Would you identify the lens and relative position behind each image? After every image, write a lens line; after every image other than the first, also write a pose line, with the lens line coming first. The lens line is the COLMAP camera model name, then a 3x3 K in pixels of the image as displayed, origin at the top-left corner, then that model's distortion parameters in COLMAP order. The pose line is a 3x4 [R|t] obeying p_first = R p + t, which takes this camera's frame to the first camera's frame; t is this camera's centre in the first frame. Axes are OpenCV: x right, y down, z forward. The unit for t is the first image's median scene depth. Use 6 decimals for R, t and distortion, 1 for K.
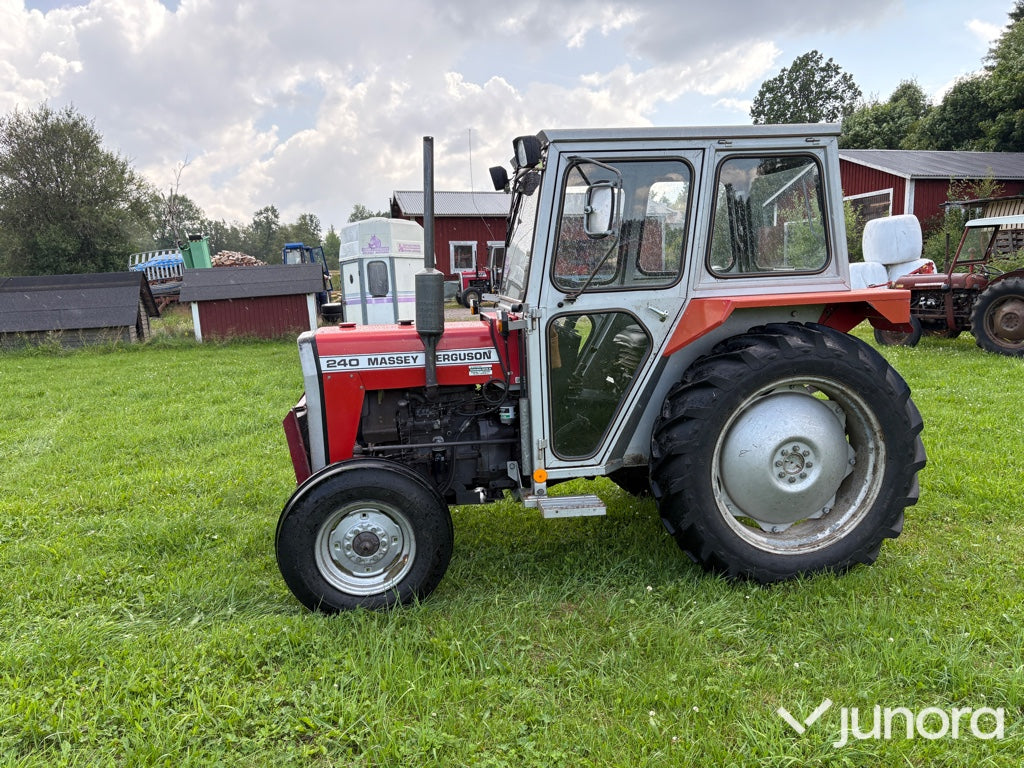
lens RADIAL K [[767.0, 0, 509.0], [0, 767.0, 405.0], [0, 0, 1]] dist [0.052447, -0.053035]
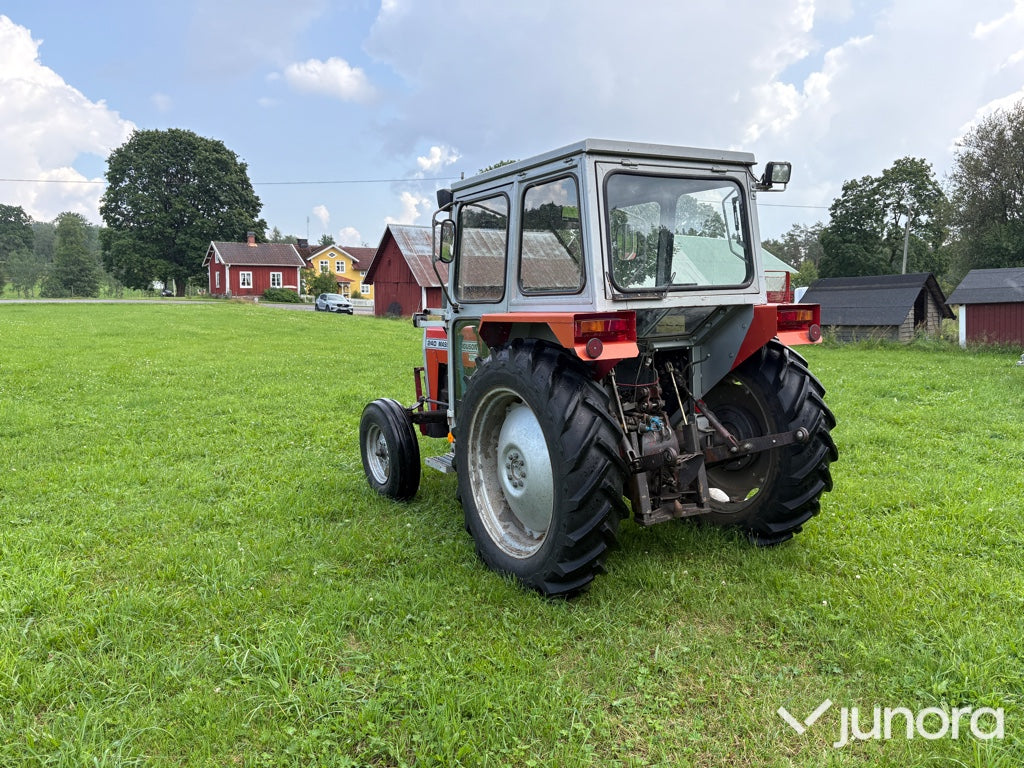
lens RADIAL K [[767.0, 0, 509.0], [0, 767.0, 405.0], [0, 0, 1]] dist [0.052447, -0.053035]
pose [[0.368669, 0.156729, -0.916253, 1.230560], [-0.153331, 0.982435, 0.106355, -0.115314], [0.916827, 0.101280, 0.386225, 0.531998]]
